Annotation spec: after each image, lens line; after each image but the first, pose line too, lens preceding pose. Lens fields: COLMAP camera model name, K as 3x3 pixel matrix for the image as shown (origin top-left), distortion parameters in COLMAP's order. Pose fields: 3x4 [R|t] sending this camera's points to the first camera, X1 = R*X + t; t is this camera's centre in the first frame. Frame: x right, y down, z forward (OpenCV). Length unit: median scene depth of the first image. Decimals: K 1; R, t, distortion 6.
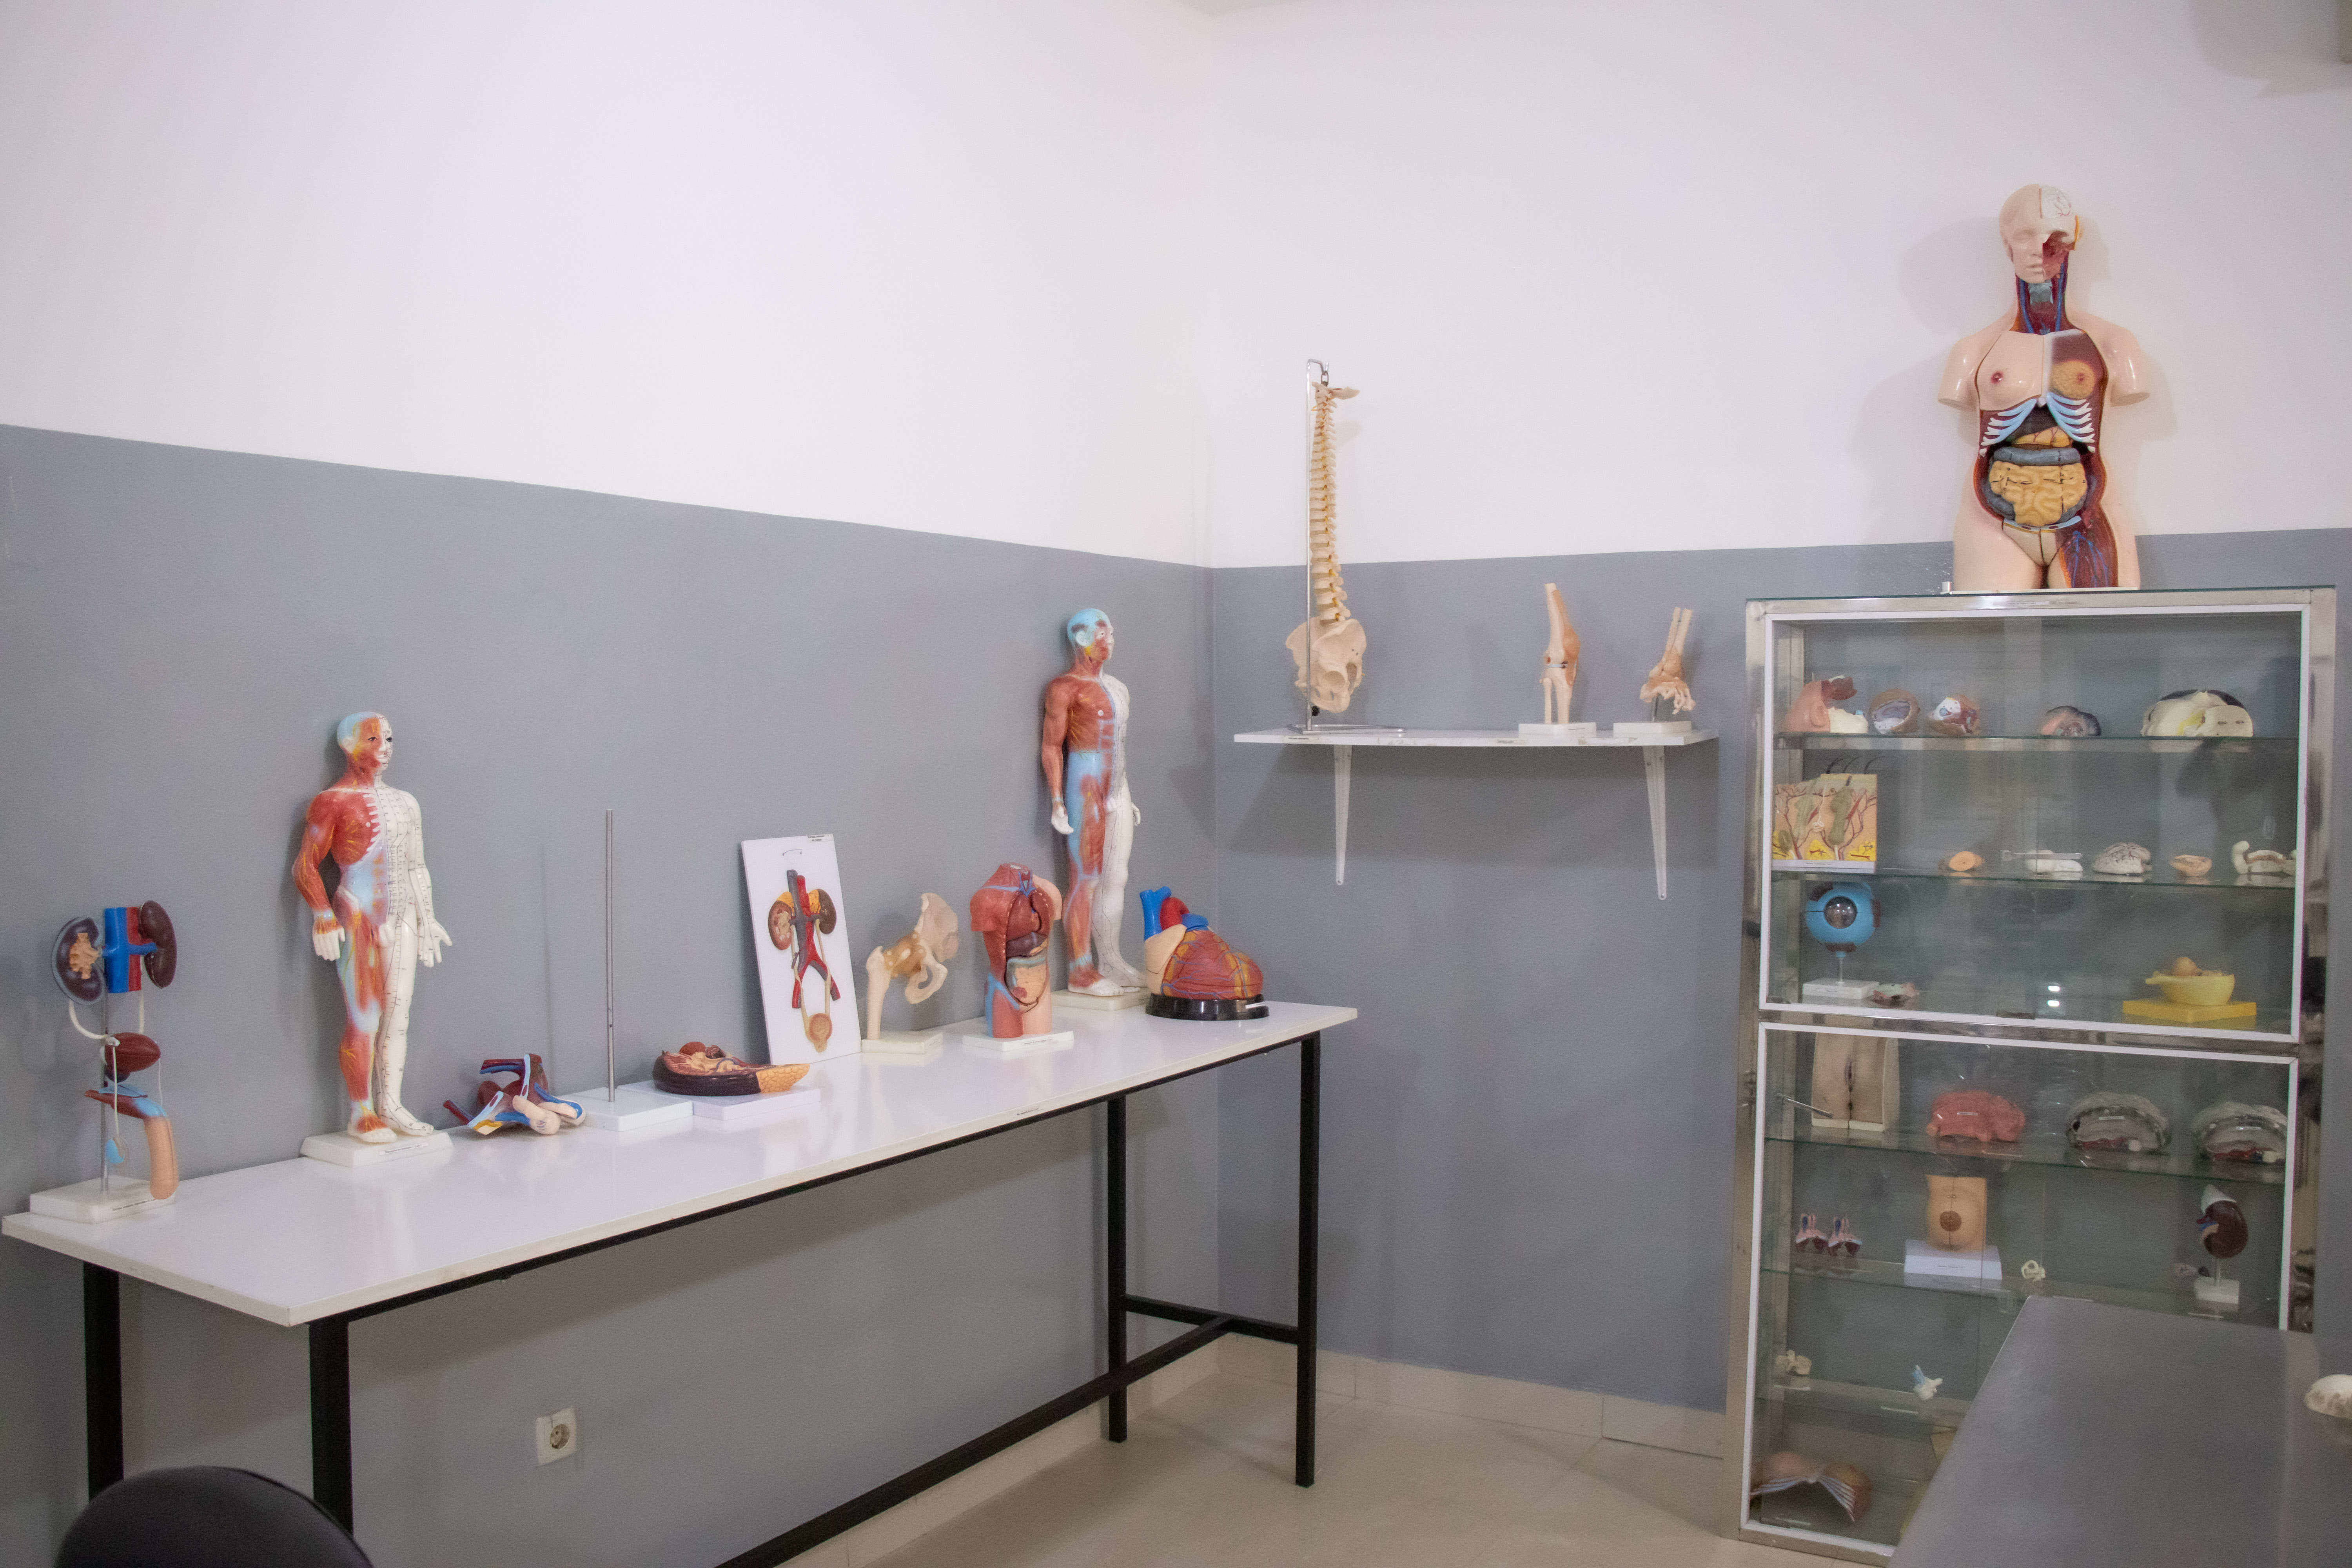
lens RADIAL K [[1927.7, 0, 1165.0], [0, 1927.7, 791.5], [0, 0, 1]] dist [-0.191316, 0.155995]
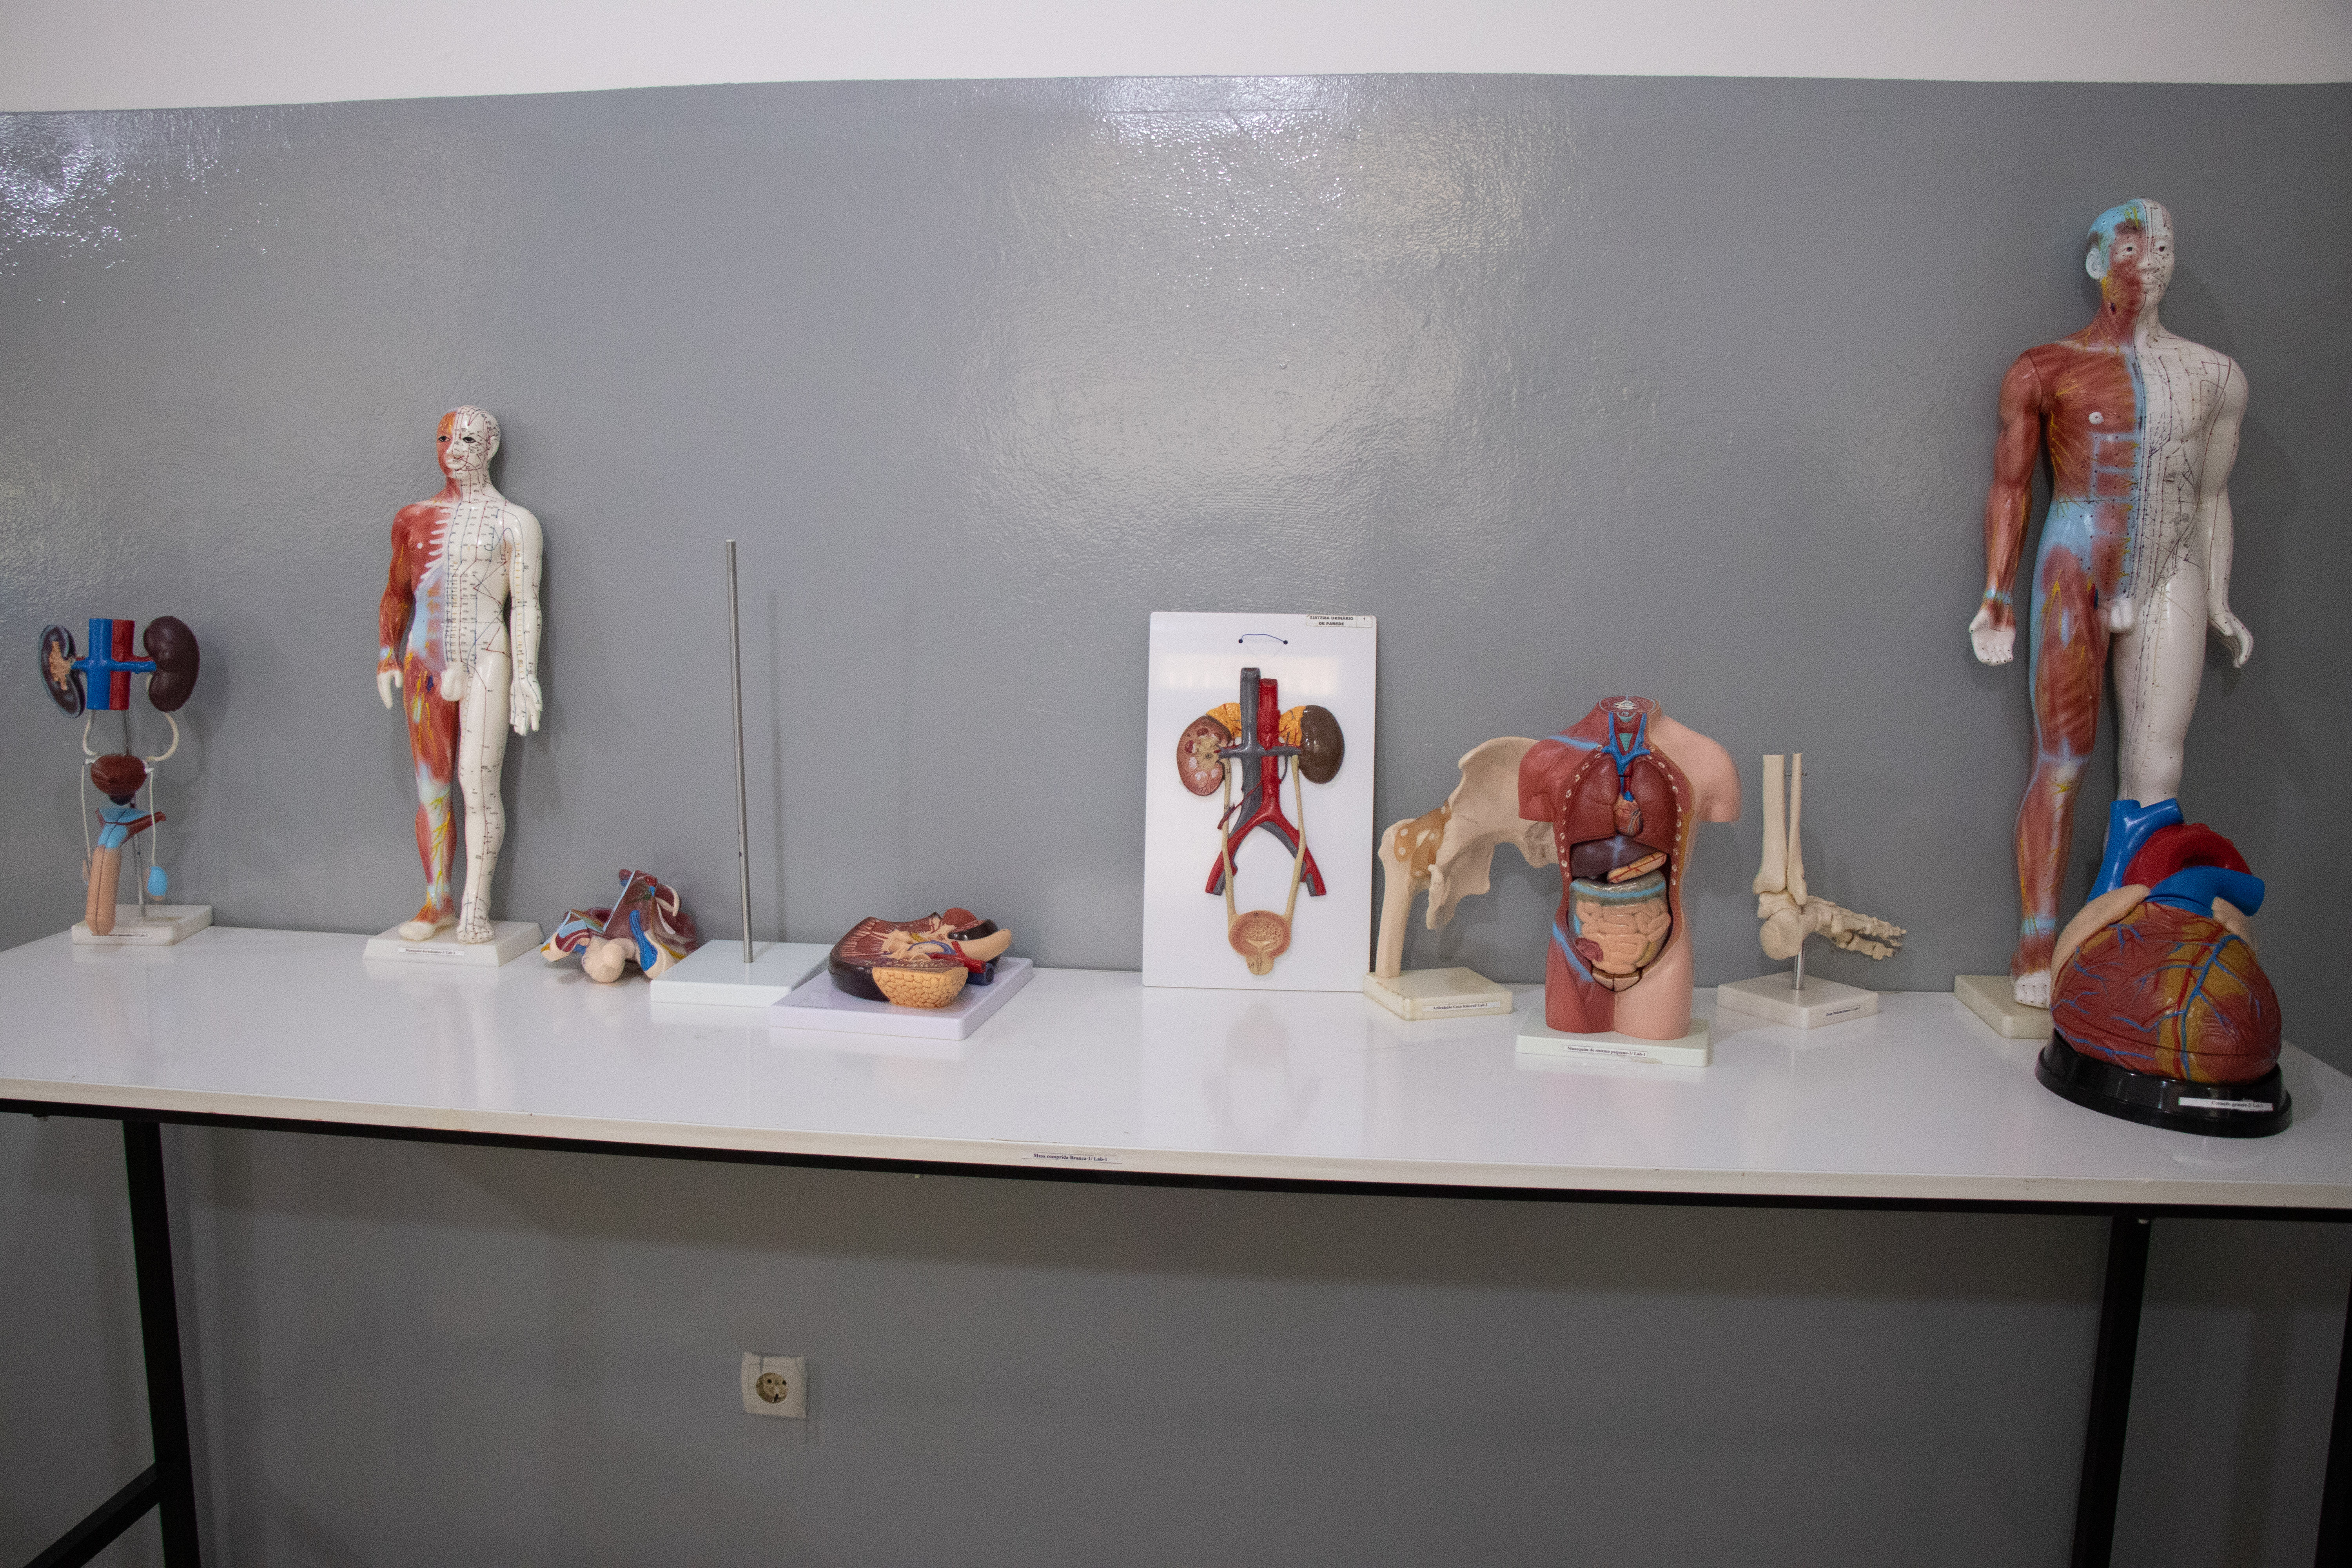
lens RADIAL K [[1927.7, 0, 1165.0], [0, 1927.7, 791.5], [0, 0, 1]] dist [-0.191316, 0.155995]
pose [[0.434188, 0.133460, -0.890881, 0.337265], [-0.046812, 0.990971, 0.125640, 0.004744], [0.899605, -0.012847, 0.436515, 0.708982]]
